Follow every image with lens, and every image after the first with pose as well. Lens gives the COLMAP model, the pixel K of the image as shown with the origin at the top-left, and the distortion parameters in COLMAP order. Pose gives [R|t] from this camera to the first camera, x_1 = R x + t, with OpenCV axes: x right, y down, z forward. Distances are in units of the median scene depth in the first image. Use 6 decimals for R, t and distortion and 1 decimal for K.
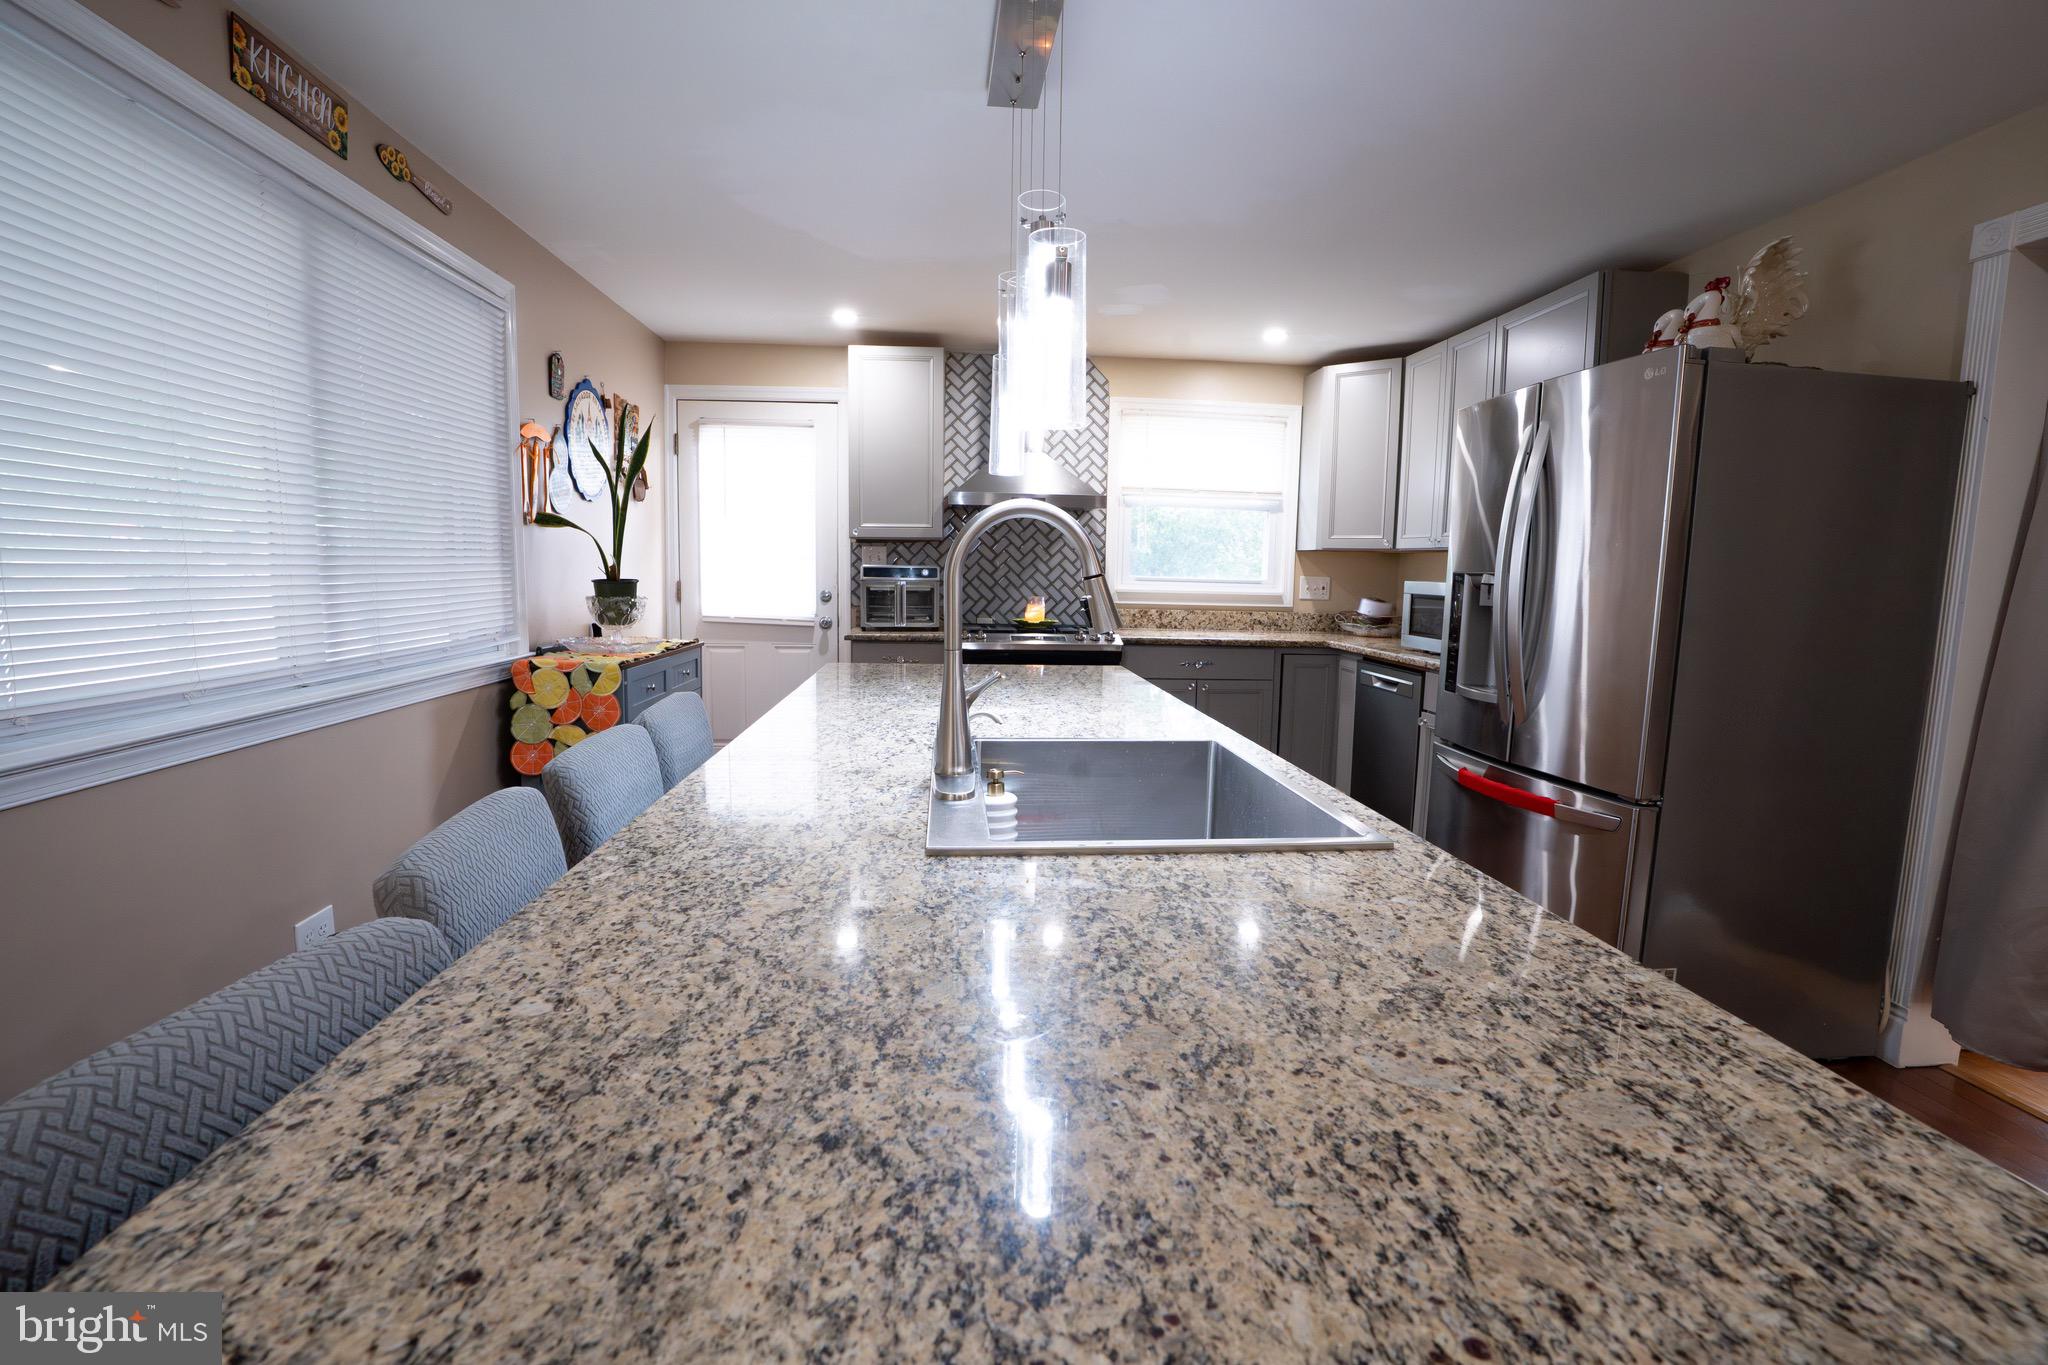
lens RADIAL K [[976.9, 0, 1014.7], [0, 976.9, 675.4], [0, 0, 1]] dist [-0.039133, 0.001255]
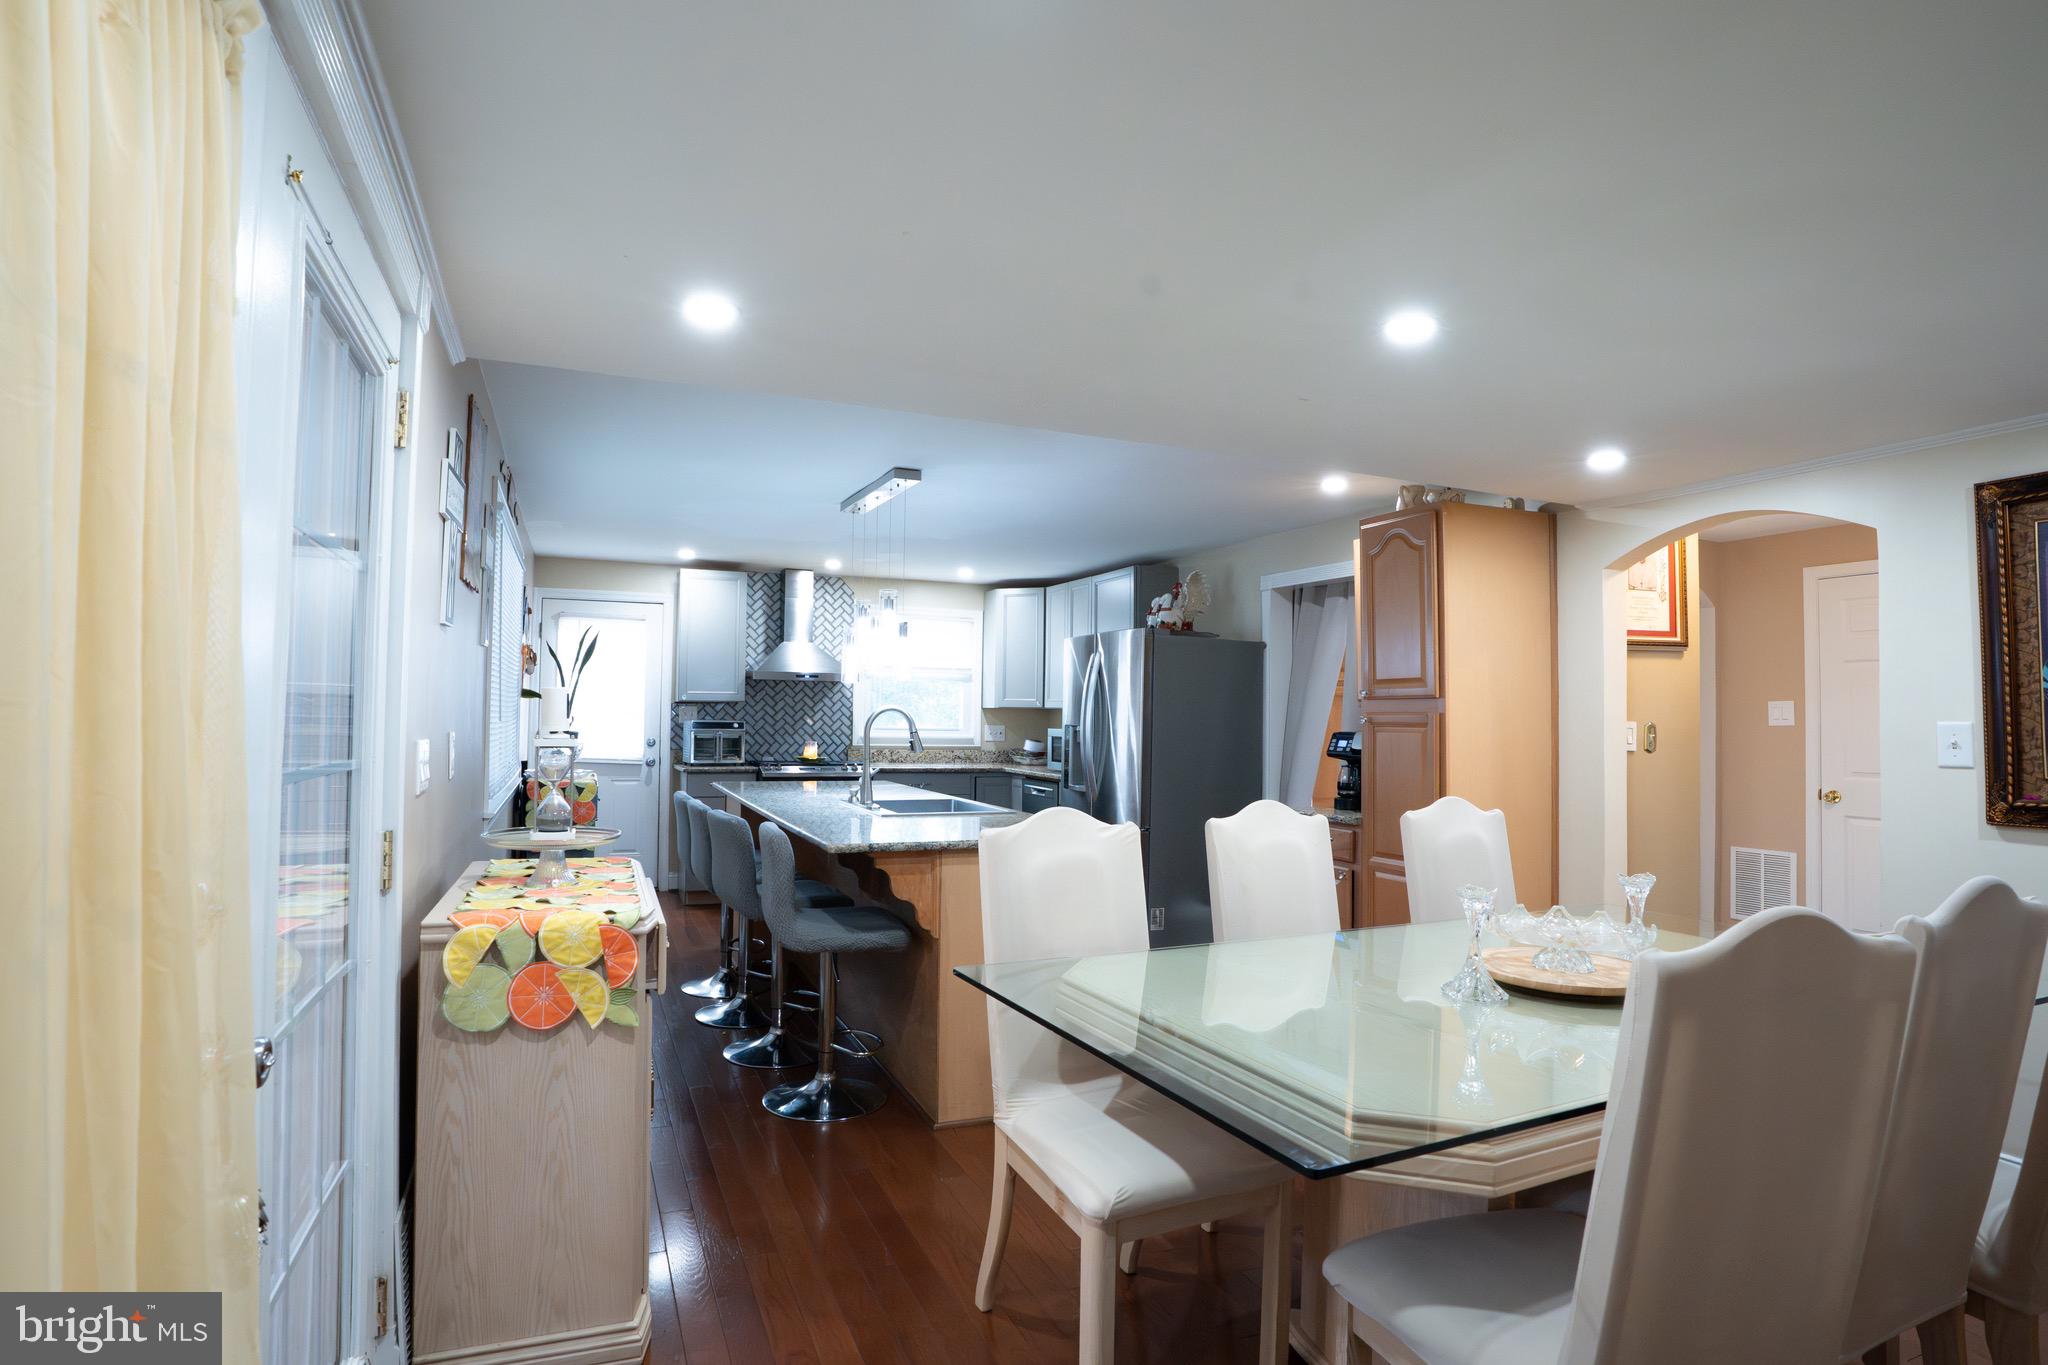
lens RADIAL K [[976.9, 0, 1025.7], [0, 976.9, 684.6], [0, 0, 1]] dist [-0.039133, 0.001255]
pose [[0.947456, 0.007336, 0.319802, -0.136189], [0.037335, 0.990369, -0.133326, 0.040338], [-0.317700, 0.138260, 0.938057, -0.463112]]
